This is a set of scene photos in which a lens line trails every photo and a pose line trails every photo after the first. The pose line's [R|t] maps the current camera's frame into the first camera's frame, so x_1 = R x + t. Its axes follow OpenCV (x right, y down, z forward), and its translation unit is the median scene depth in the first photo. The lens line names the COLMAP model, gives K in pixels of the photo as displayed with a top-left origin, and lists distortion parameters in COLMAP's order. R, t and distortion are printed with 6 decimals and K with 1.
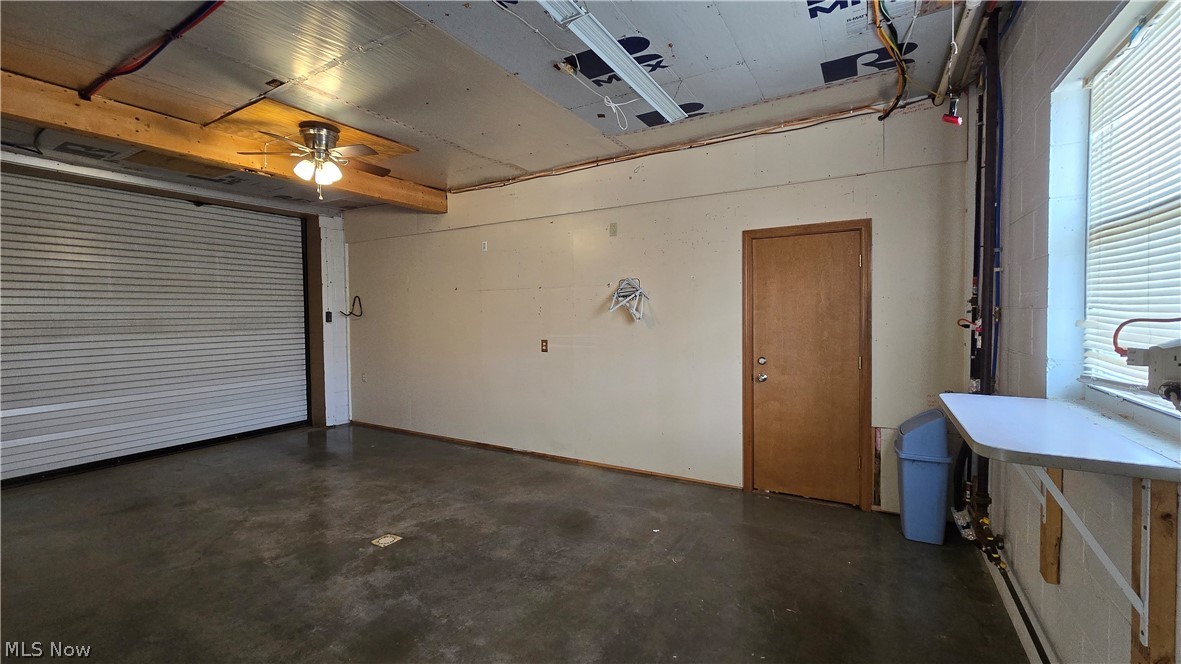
lens RADIAL K [[480.5, 0, 582.1], [0, 480.5, 329.6], [0, 0, 1]] dist [-0.004298, -0.000557]
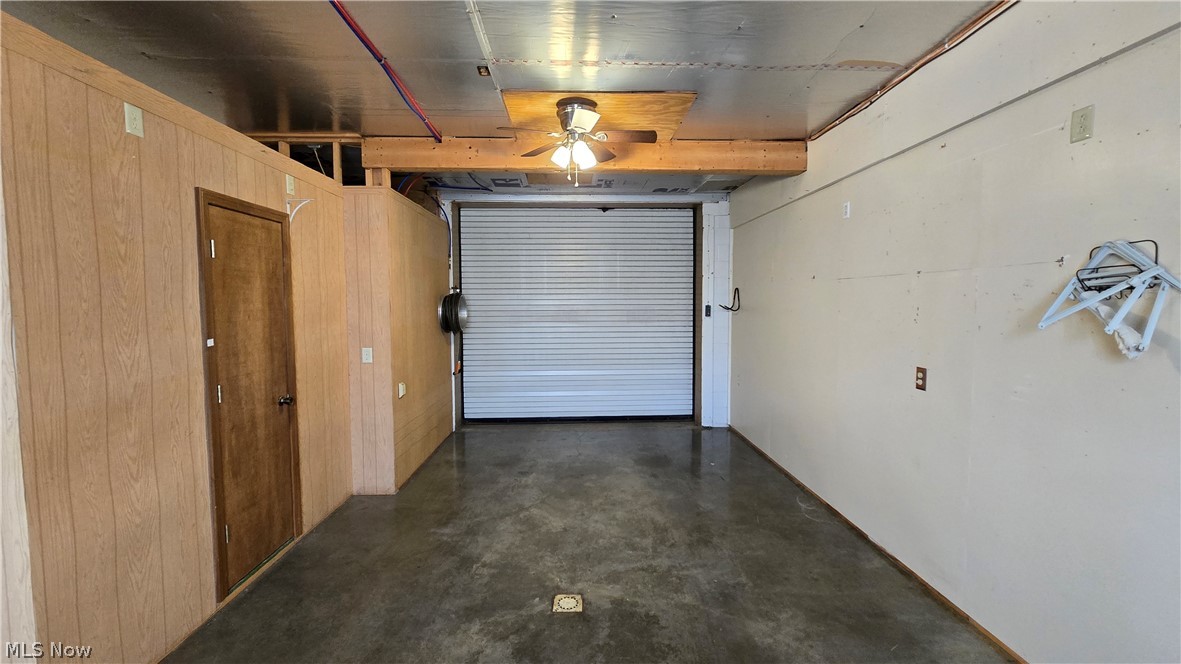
lens RADIAL K [[480.5, 0, 594.7], [0, 480.5, 327.1], [0, 0, 1]] dist [-0.004298, -0.000557]
pose [[0.551270, 0.053883, -0.832585, 0.187324], [-0.032398, 0.998542, 0.043172, -0.040333], [0.833698, 0.003175, 0.552212, 0.434873]]
